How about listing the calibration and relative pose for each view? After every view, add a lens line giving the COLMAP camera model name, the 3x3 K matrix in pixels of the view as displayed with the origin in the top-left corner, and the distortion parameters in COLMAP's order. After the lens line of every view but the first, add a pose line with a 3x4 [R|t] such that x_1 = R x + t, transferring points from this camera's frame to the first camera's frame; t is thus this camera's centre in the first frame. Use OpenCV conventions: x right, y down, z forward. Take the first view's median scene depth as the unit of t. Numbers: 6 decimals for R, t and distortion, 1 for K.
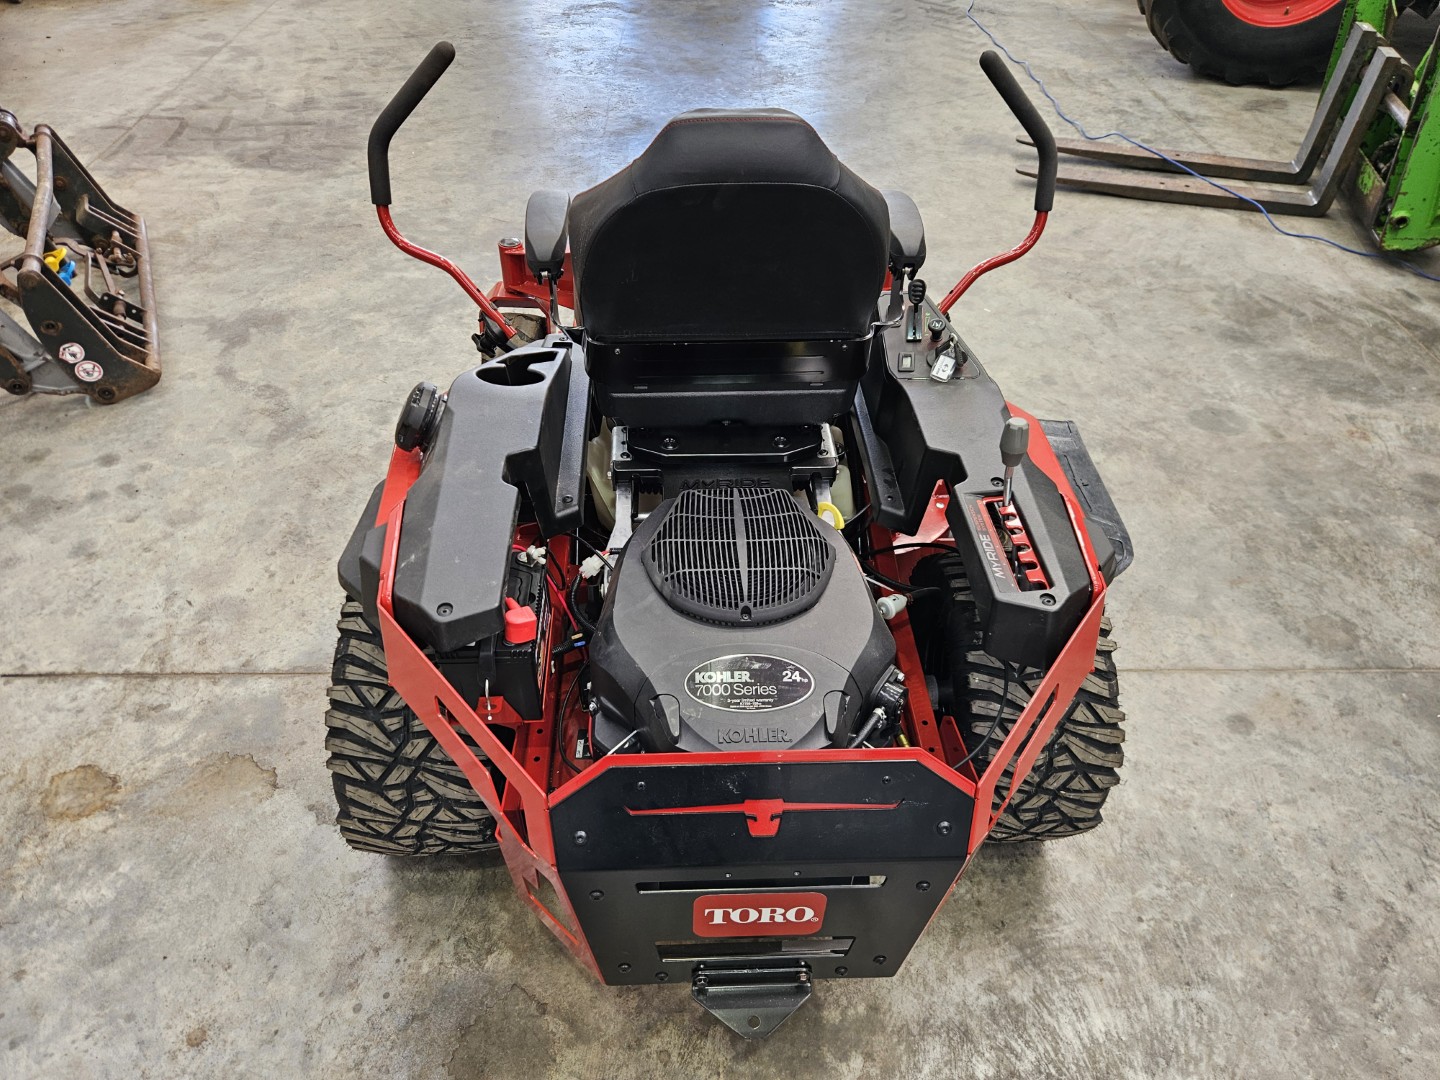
lens RADIAL K [[967.3, 0, 722.1], [0, 967.3, 547.5], [0, 0, 1]] dist [0.049899, -0.039296]
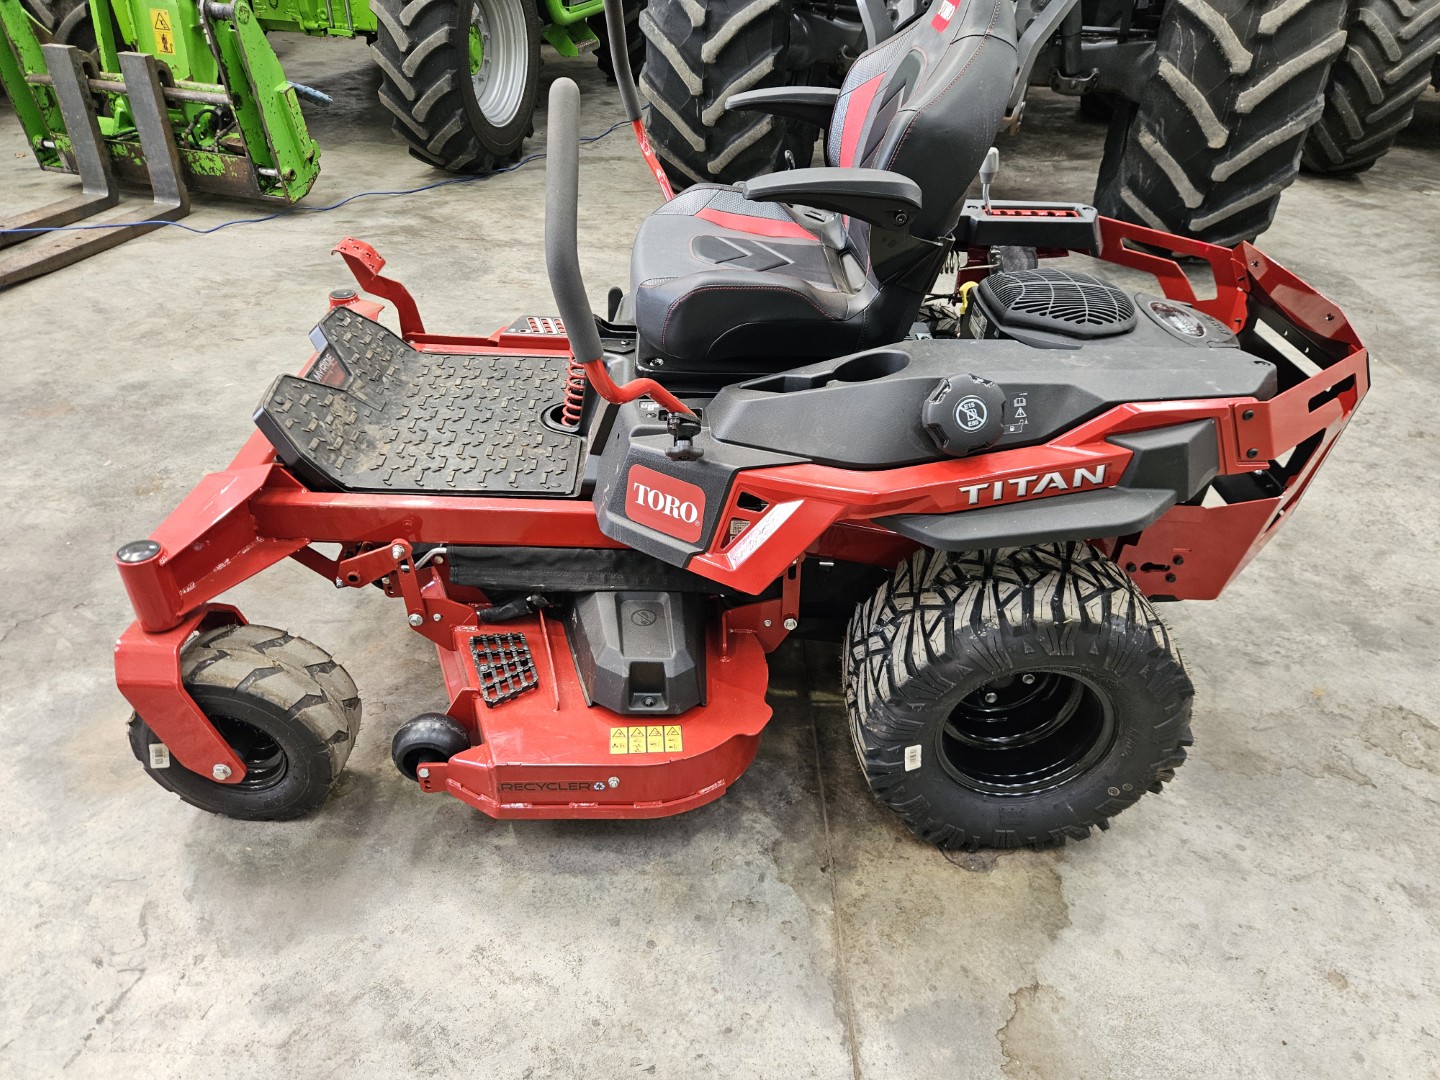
lens RADIAL K [[967.3, 0, 710.2], [0, 967.3, 539.8], [0, 0, 1]] dist [0.049899, -0.039296]
pose [[0.030117, -0.595473, 0.802811, -0.978242], [0.641634, 0.627366, 0.441268, -0.535090], [-0.766419, 0.501821, 0.400970, 0.799095]]
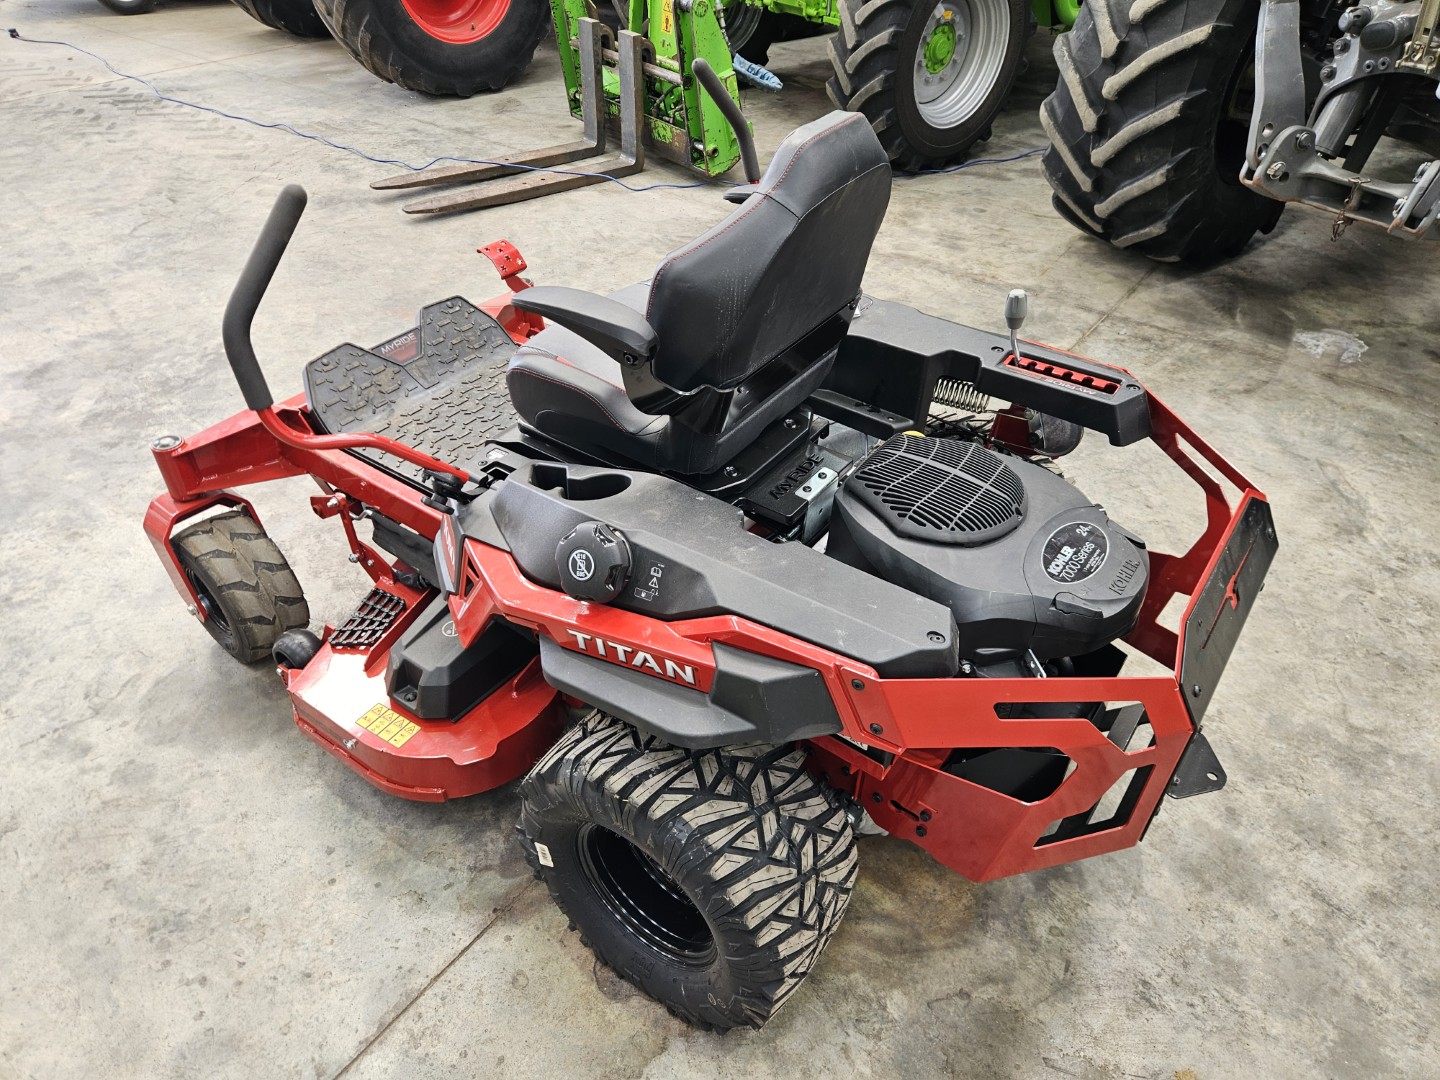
lens RADIAL K [[967.3, 0, 714.3], [0, 967.3, 536.3], [0, 0, 1]] dist [0.049899, -0.039296]
pose [[0.627213, -0.499843, 0.597294, -0.676979], [0.528999, 0.836260, 0.144324, -0.199357], [-0.571633, 0.225446, 0.788930, 0.225593]]
